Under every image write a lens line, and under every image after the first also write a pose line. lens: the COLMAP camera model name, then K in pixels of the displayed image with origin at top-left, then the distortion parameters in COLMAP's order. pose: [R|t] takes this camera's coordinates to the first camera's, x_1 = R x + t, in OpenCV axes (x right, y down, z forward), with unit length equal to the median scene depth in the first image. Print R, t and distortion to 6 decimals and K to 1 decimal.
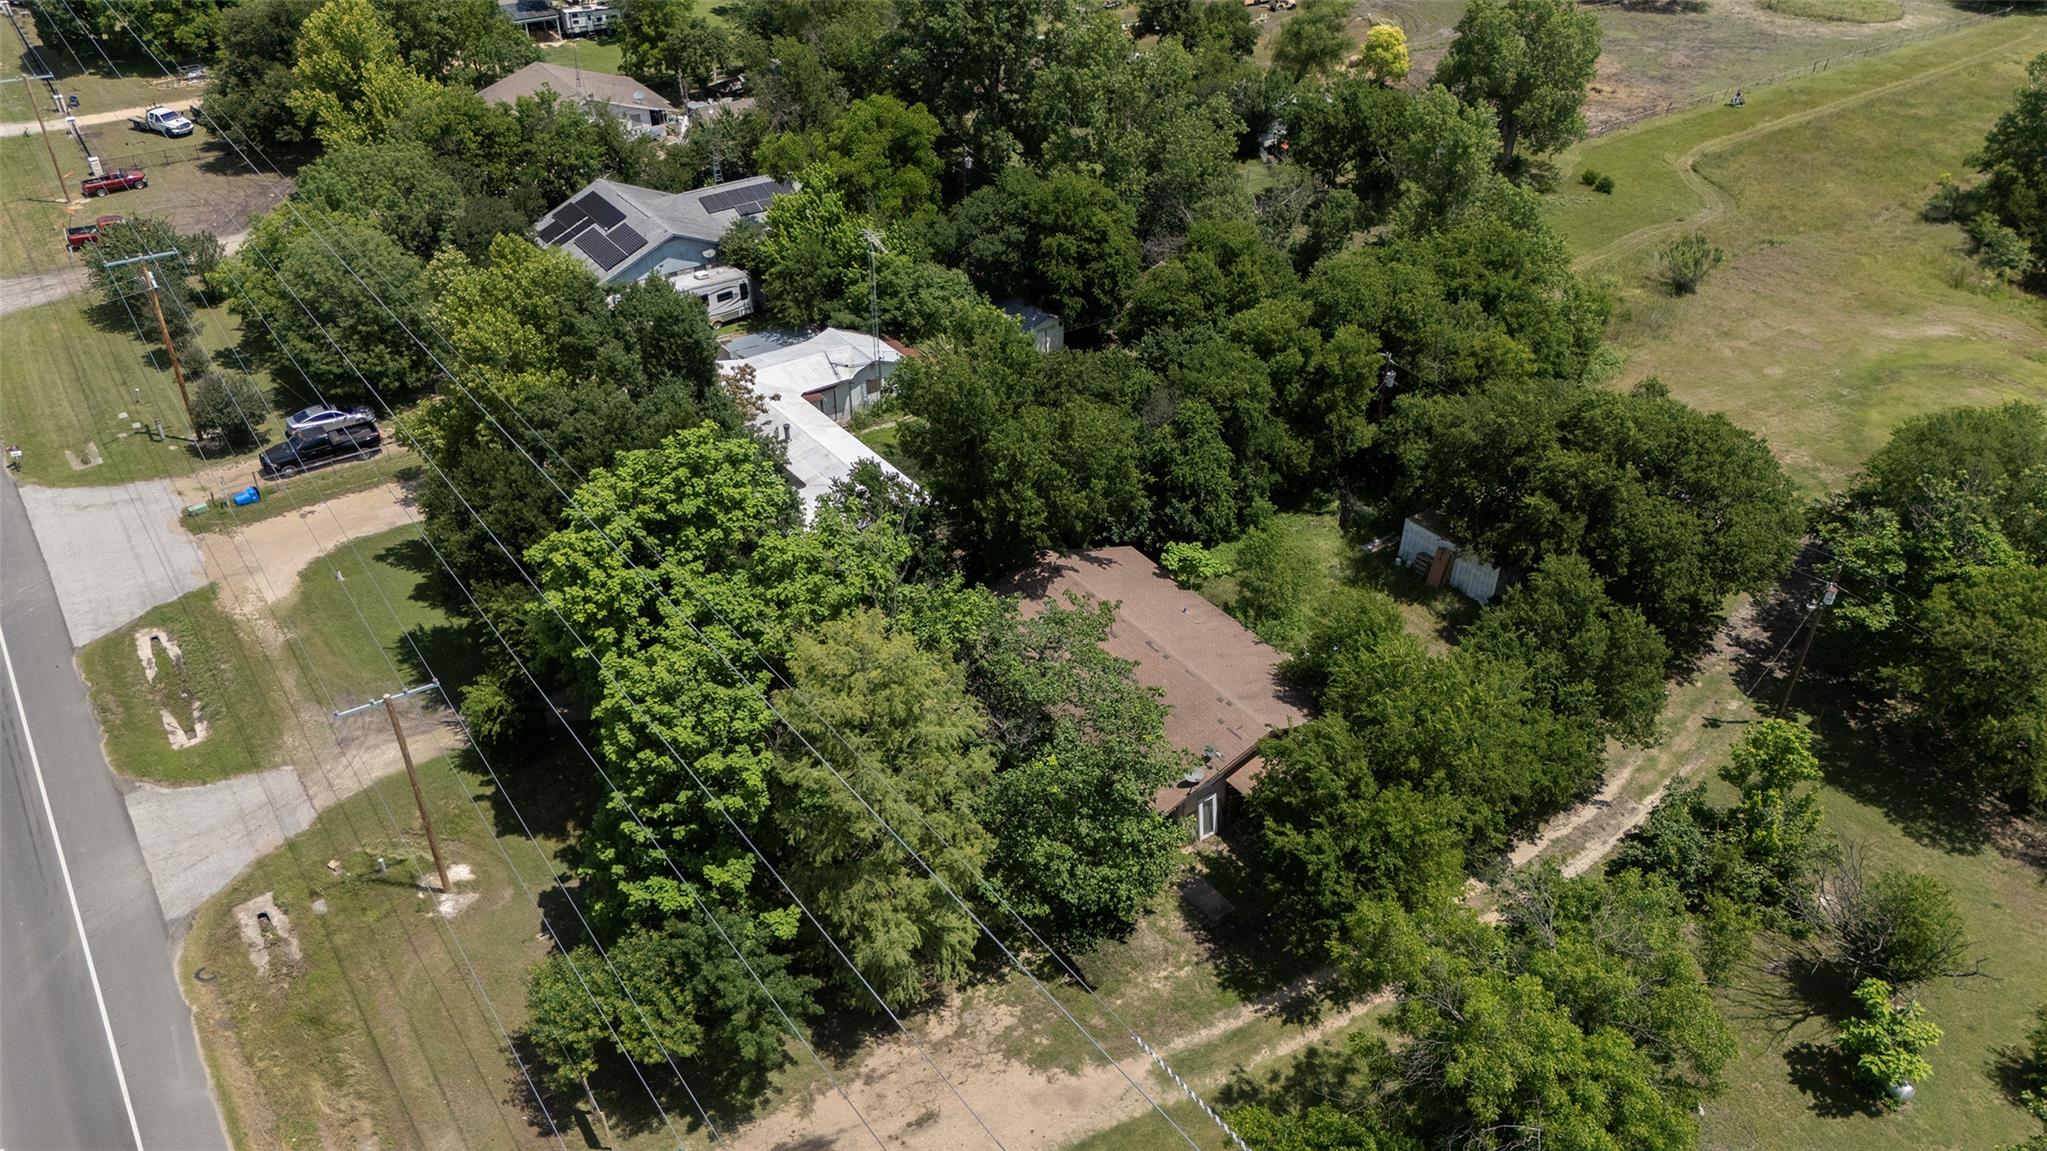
lens RADIAL K [[1503.9, 0, 1027.1], [0, 1503.9, 568.6], [0, 0, 1]] dist [0.076859, -0.073528]
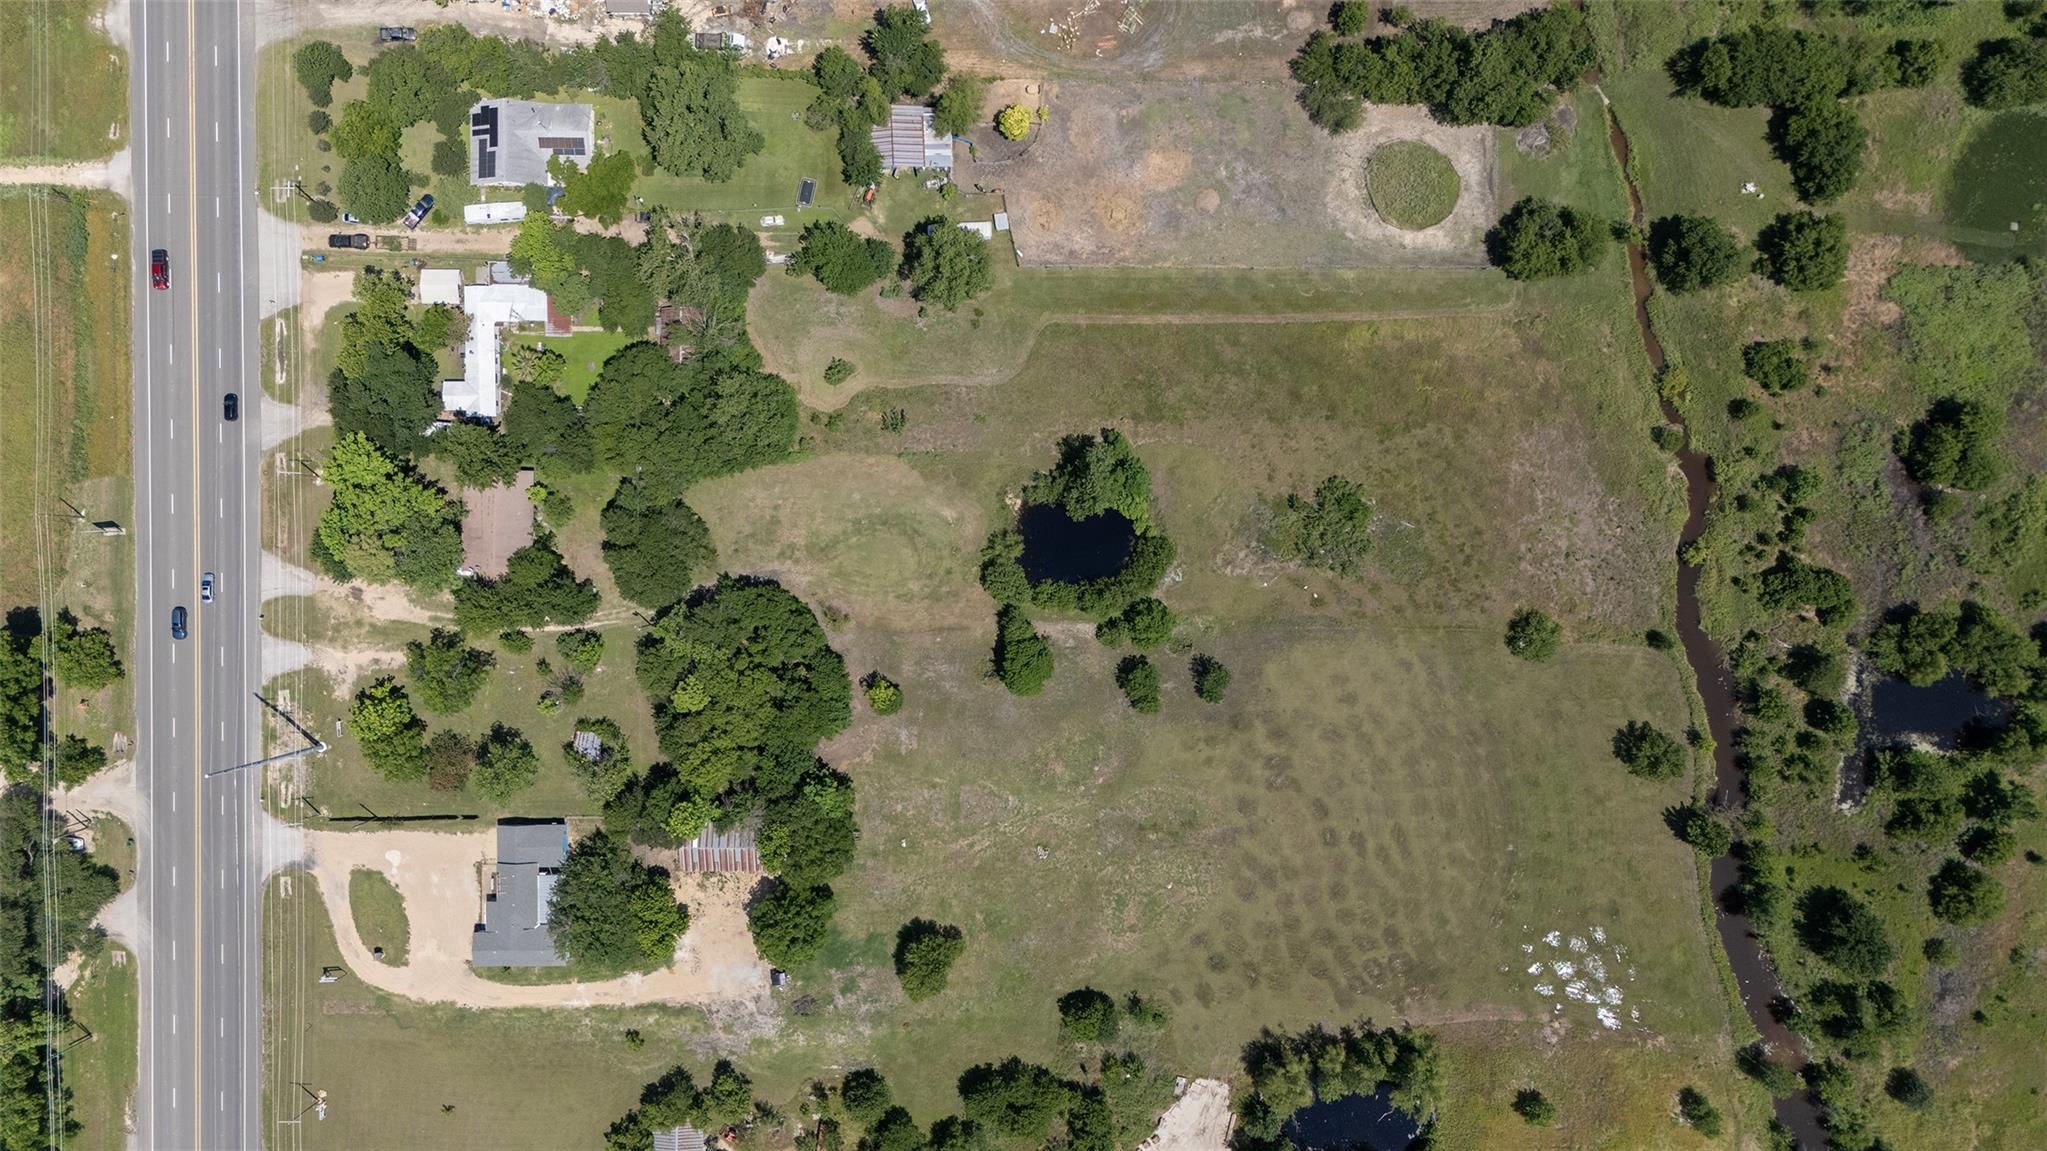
lens RADIAL K [[1503.9, 0, 1028.3], [0, 1503.9, 578.5], [0, 0, 1]] dist [0.076859, -0.073528]
pose [[0.811958, 0.583708, -0.003048, 0.846733], [-0.315048, 0.442626, 0.839540, -2.343634], [0.491395, -0.680711, 0.543289, -0.304043]]
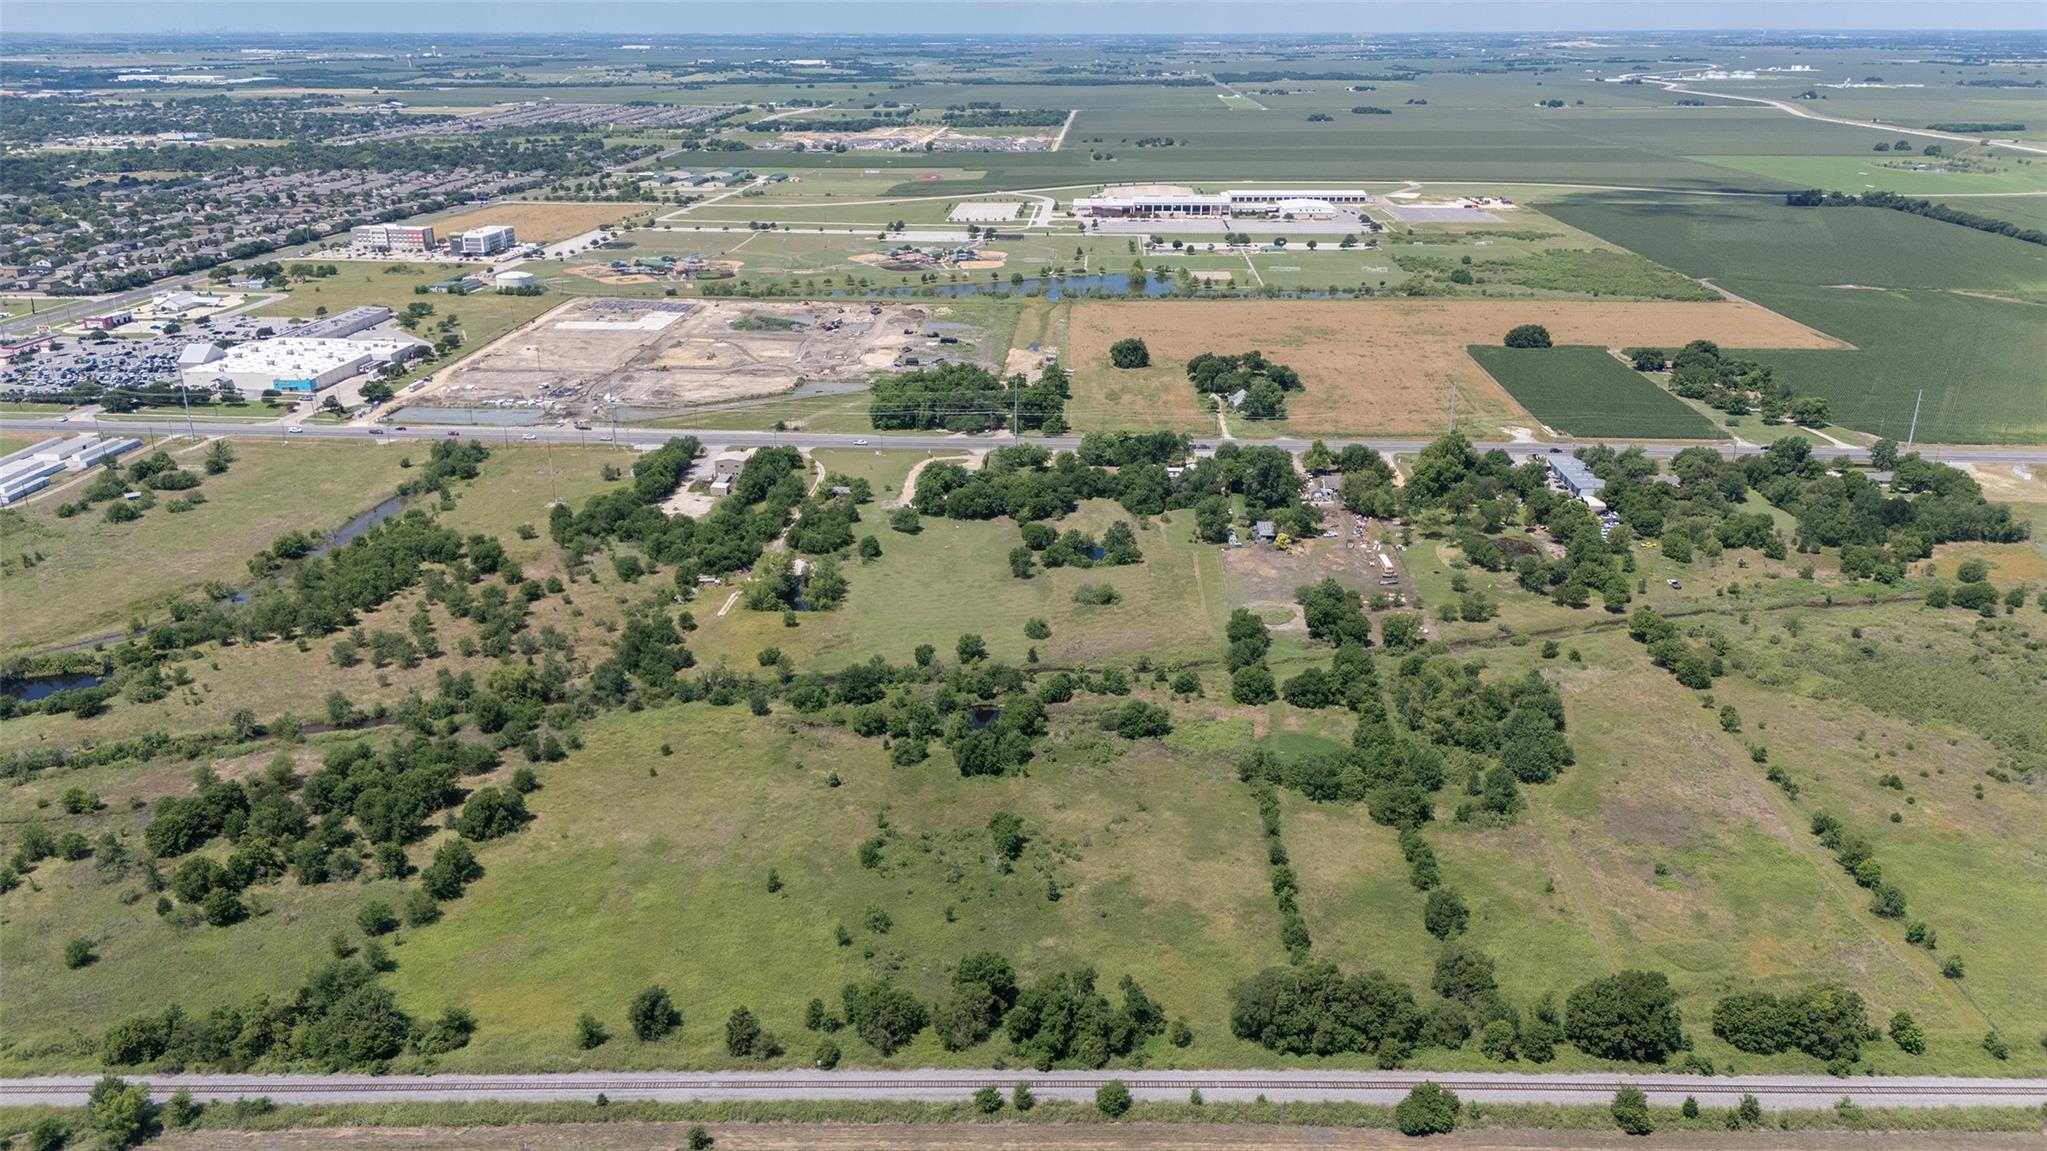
lens RADIAL K [[1503.9, 0, 1014.3], [0, 1503.9, 586.5], [0, 0, 1]] dist [0.076859, -0.073528]
pose [[-0.629923, 0.271488, -0.727662, 5.079116], [-0.435244, 0.652570, 0.620254, -3.440654], [0.643241, 0.707423, -0.292905, 2.695978]]
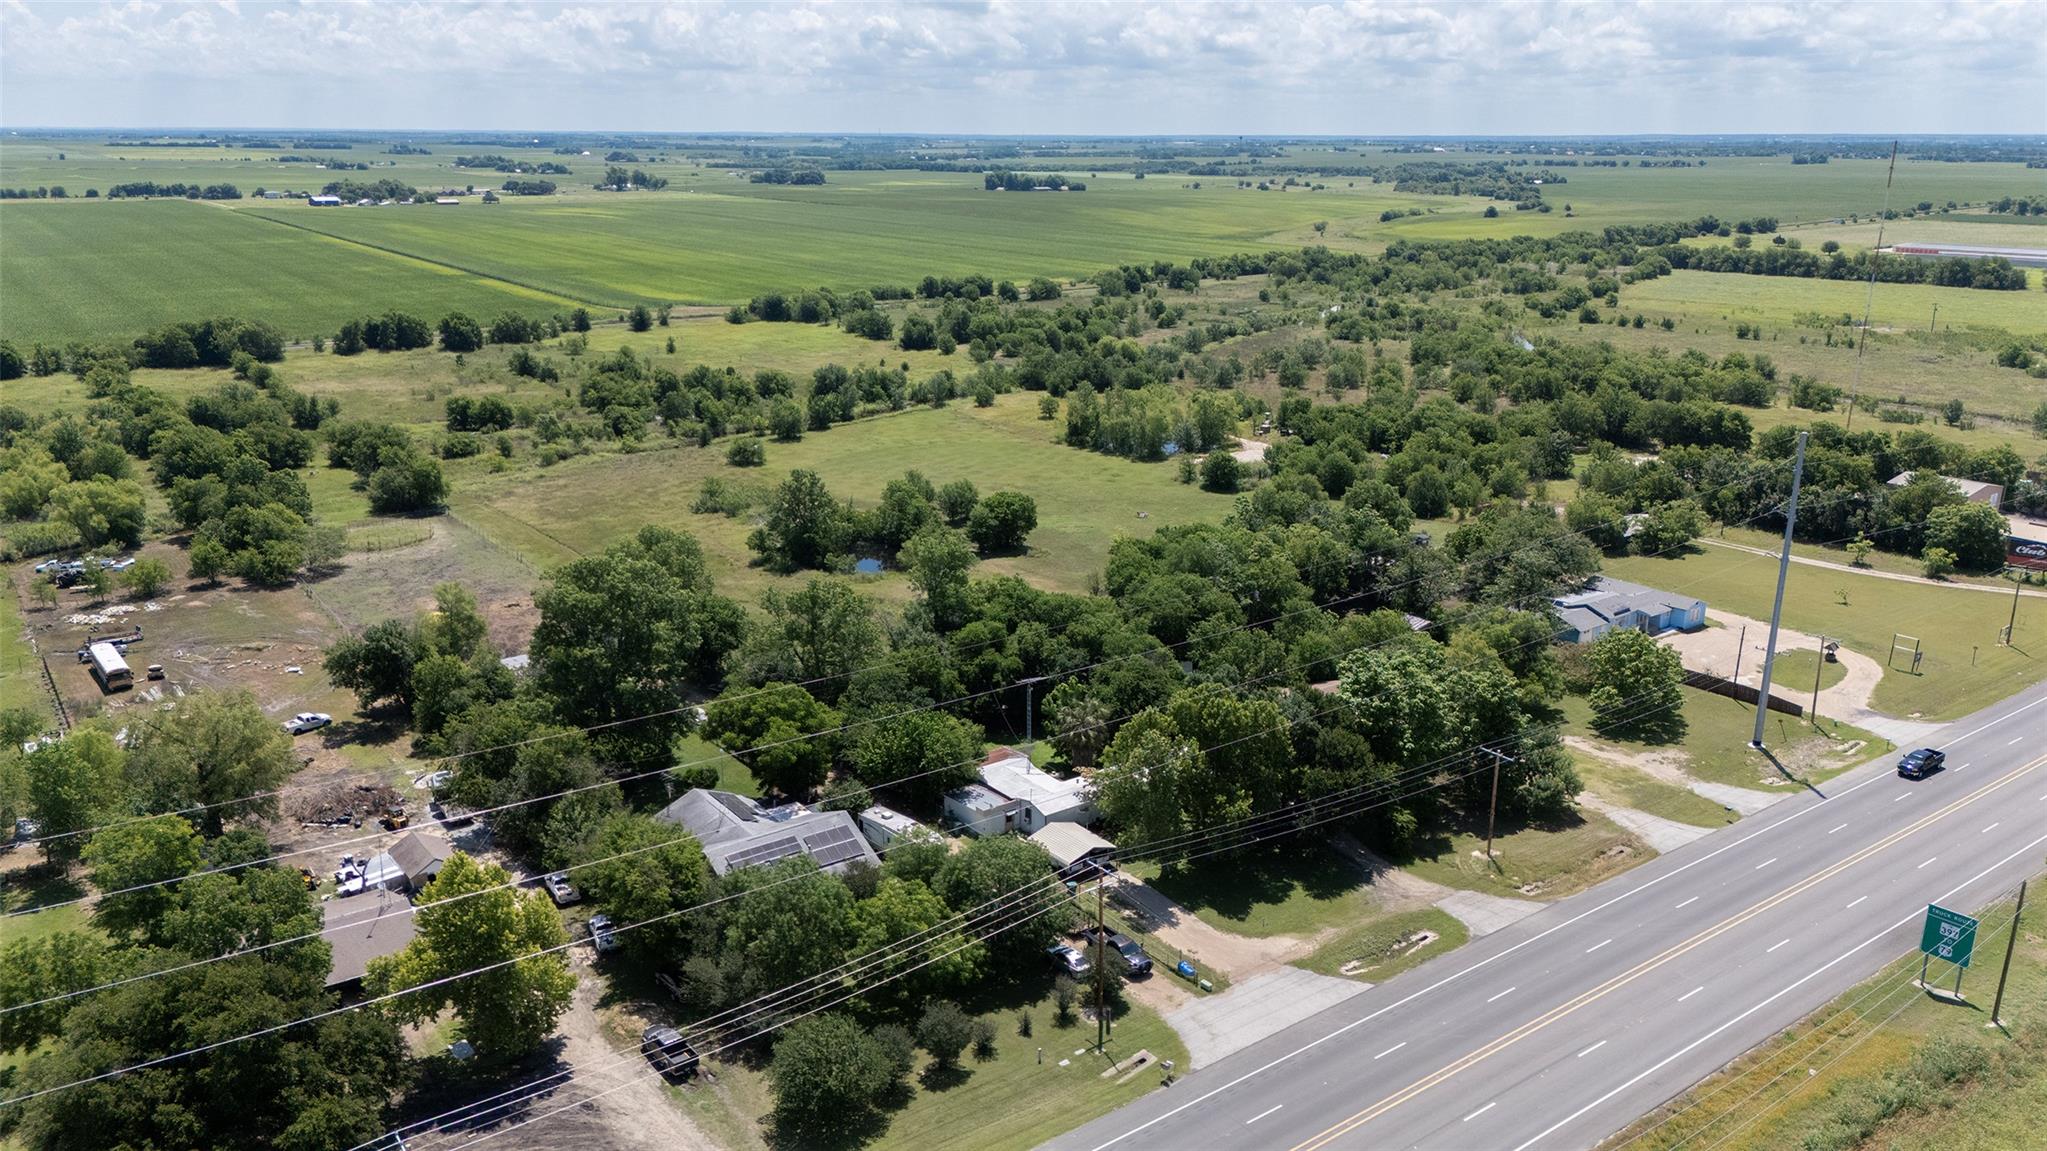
lens RADIAL K [[1503.9, 0, 1021.9], [0, 1503.9, 568.4], [0, 0, 1]] dist [0.076859, -0.073528]
pose [[-0.015864, -0.275835, 0.961074, -1.507901], [0.558726, 0.794679, 0.237301, -0.649988], [-0.829201, 0.540741, 0.141509, 0.644951]]
